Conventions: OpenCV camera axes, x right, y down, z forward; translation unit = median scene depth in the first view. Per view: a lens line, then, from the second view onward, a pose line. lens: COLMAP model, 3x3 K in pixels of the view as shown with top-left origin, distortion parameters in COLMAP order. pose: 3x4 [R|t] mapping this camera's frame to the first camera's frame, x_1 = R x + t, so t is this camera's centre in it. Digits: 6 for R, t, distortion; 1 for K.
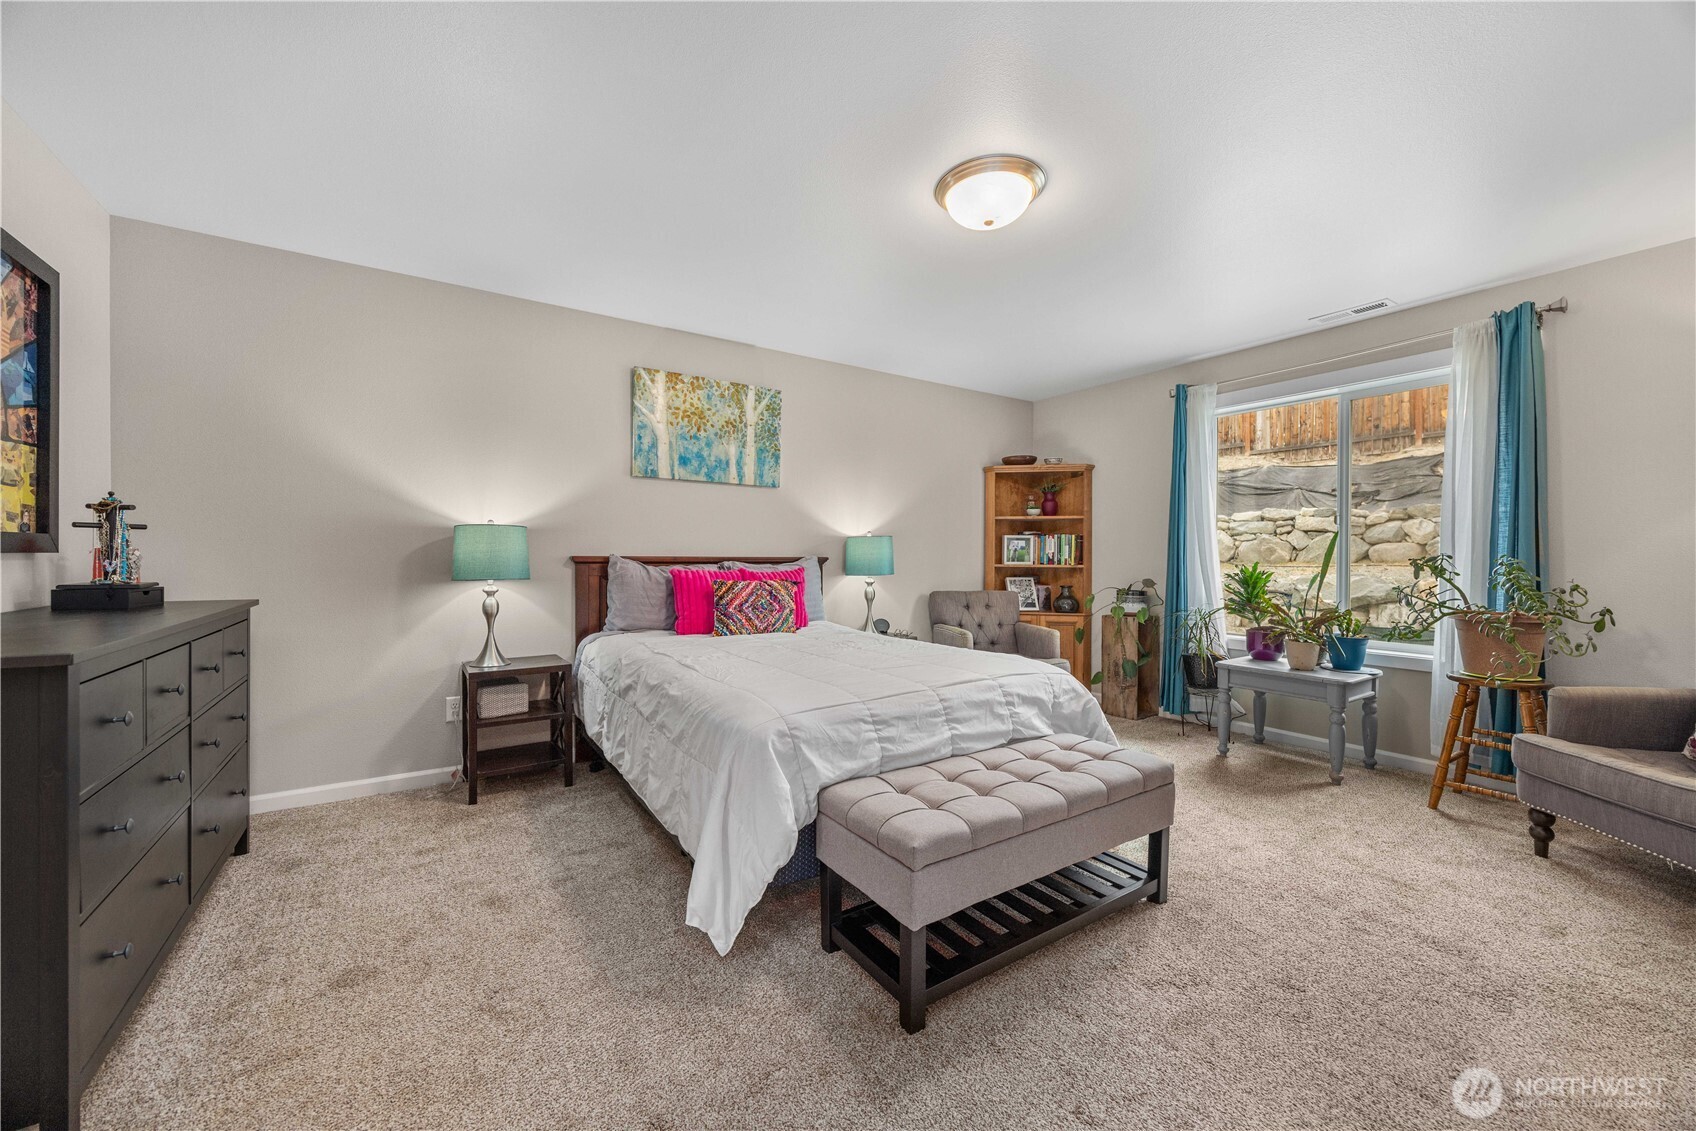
lens RADIAL K [[648.2, 0, 847.9], [0, 648.2, 561.6], [0, 0, 1]] dist [-0.001783, -0.000452]
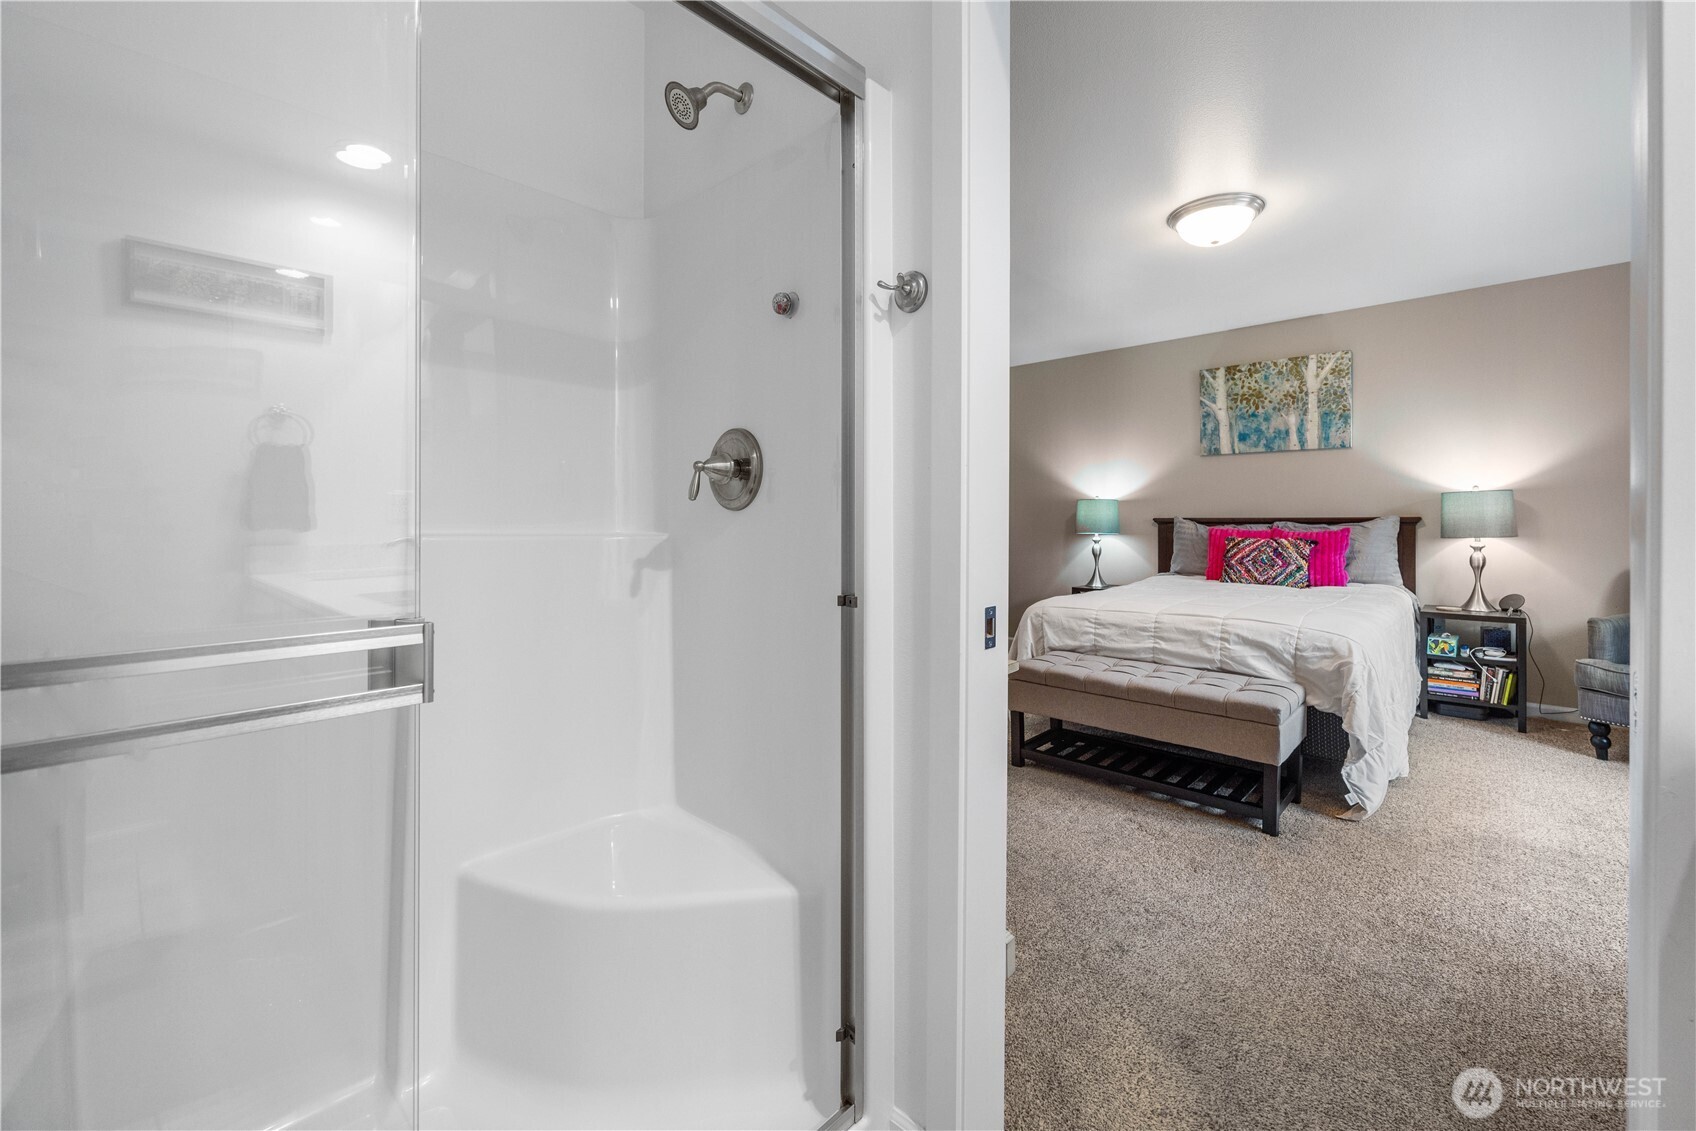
lens RADIAL K [[694.5, 0, 861.8], [0, 694.5, 521.9], [0, 0, 1]] dist [-0.002927, -0.000690]
pose [[0.223564, -0.000513, -0.974689, 0.823969], [-0.000854, 0.999999, -0.000722, 0.001544], [0.974689, 0.000994, 0.223563, 0.034918]]
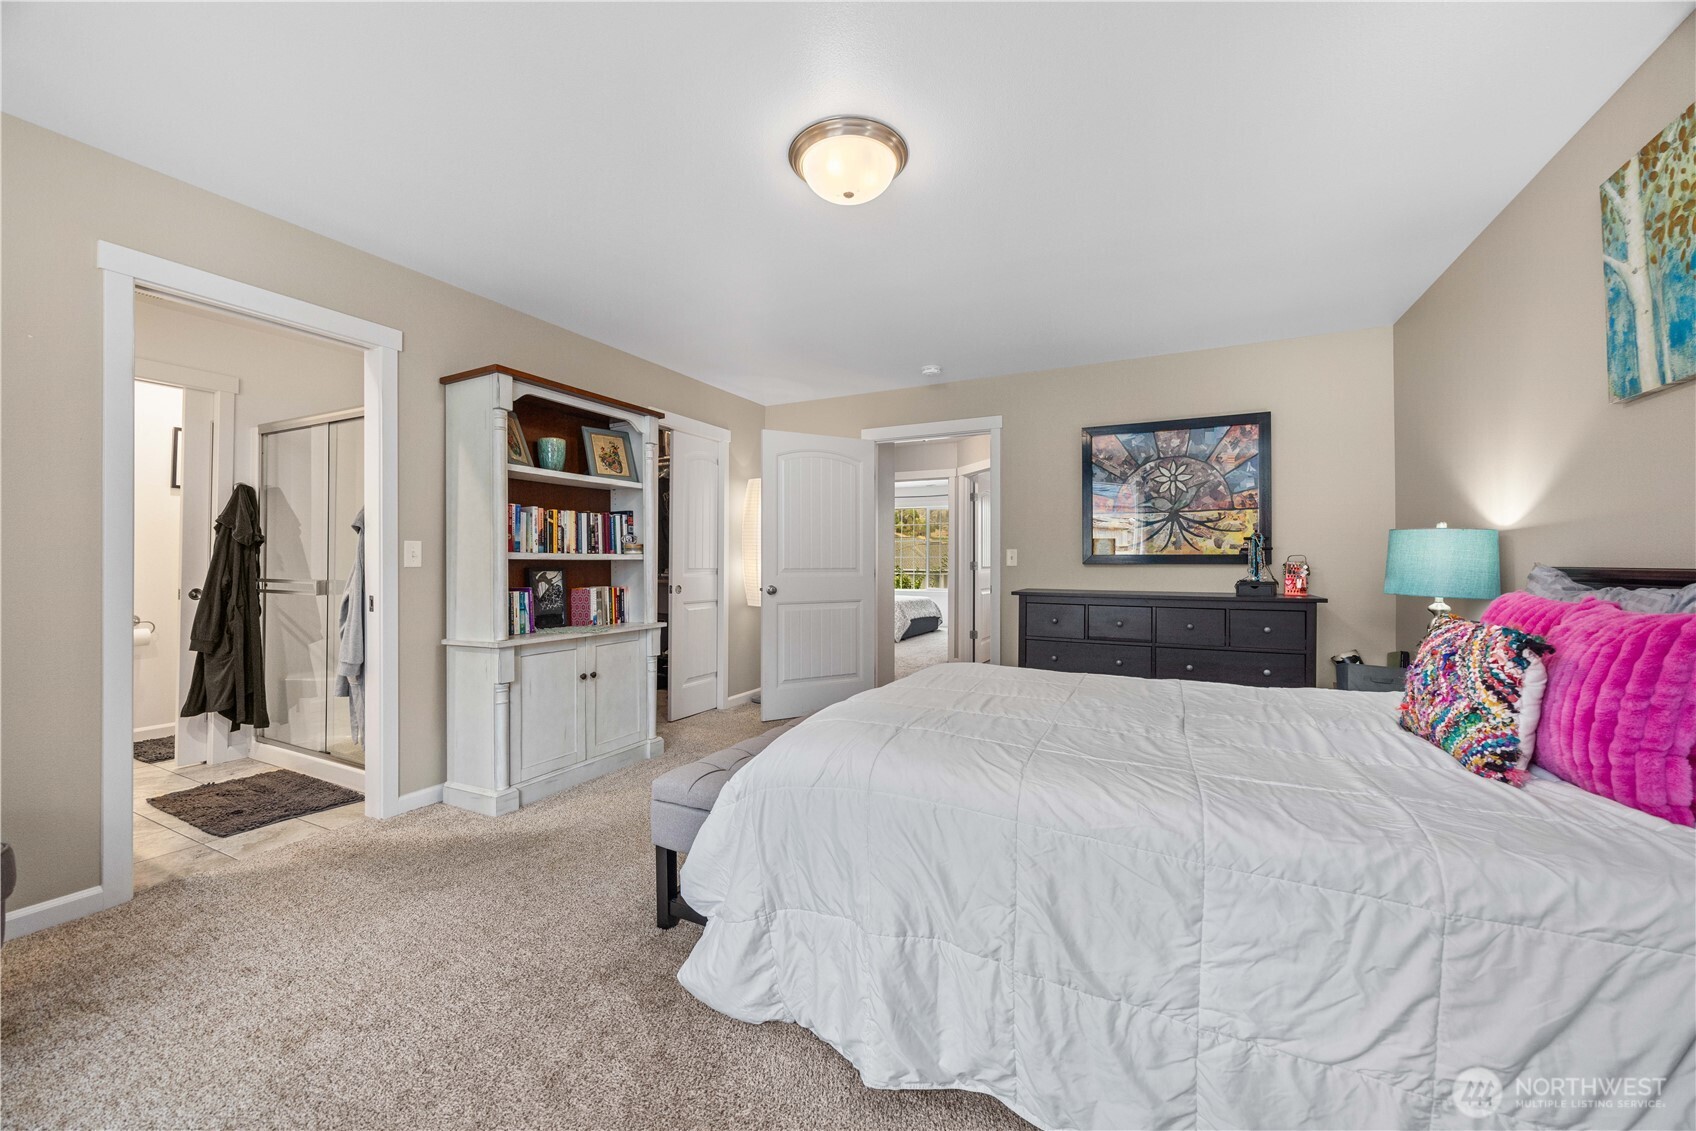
lens RADIAL K [[648.2, 0, 847.9], [0, 648.2, 561.6], [0, 0, 1]] dist [-0.001783, -0.000452]
pose [[-0.859464, -0.007010, -0.511149, 0.397688], [-0.008176, 0.999967, 0.000034, -0.008110], [0.511131, 0.004208, -0.859492, 1.075439]]
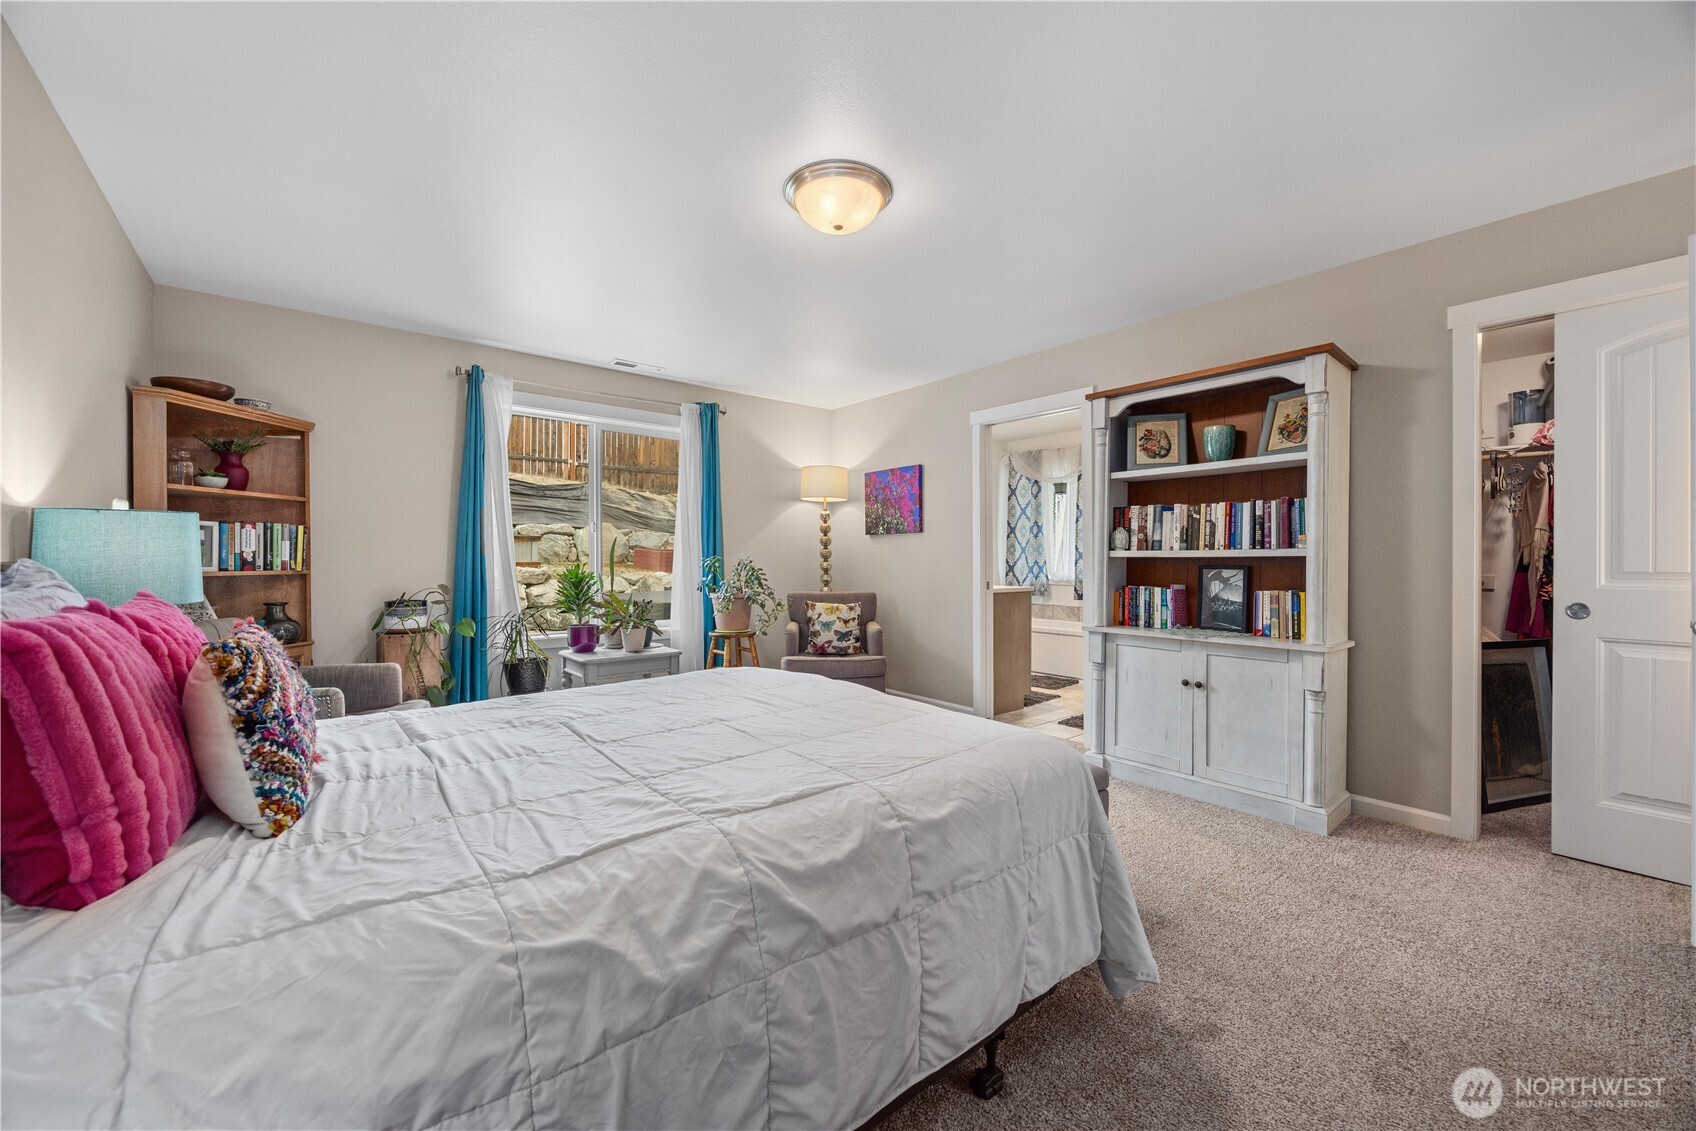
lens RADIAL K [[672.3, 0, 849.4], [0, 672.3, 555.7], [0, 0, 1]] dist [0.001477, -0.000495]
pose [[-0.128449, 0.000083, 0.991716, -0.522855], [0.002608, 0.999997, 0.000254, -0.010657], [-0.991713, 0.002619, -0.128449, 0.668786]]
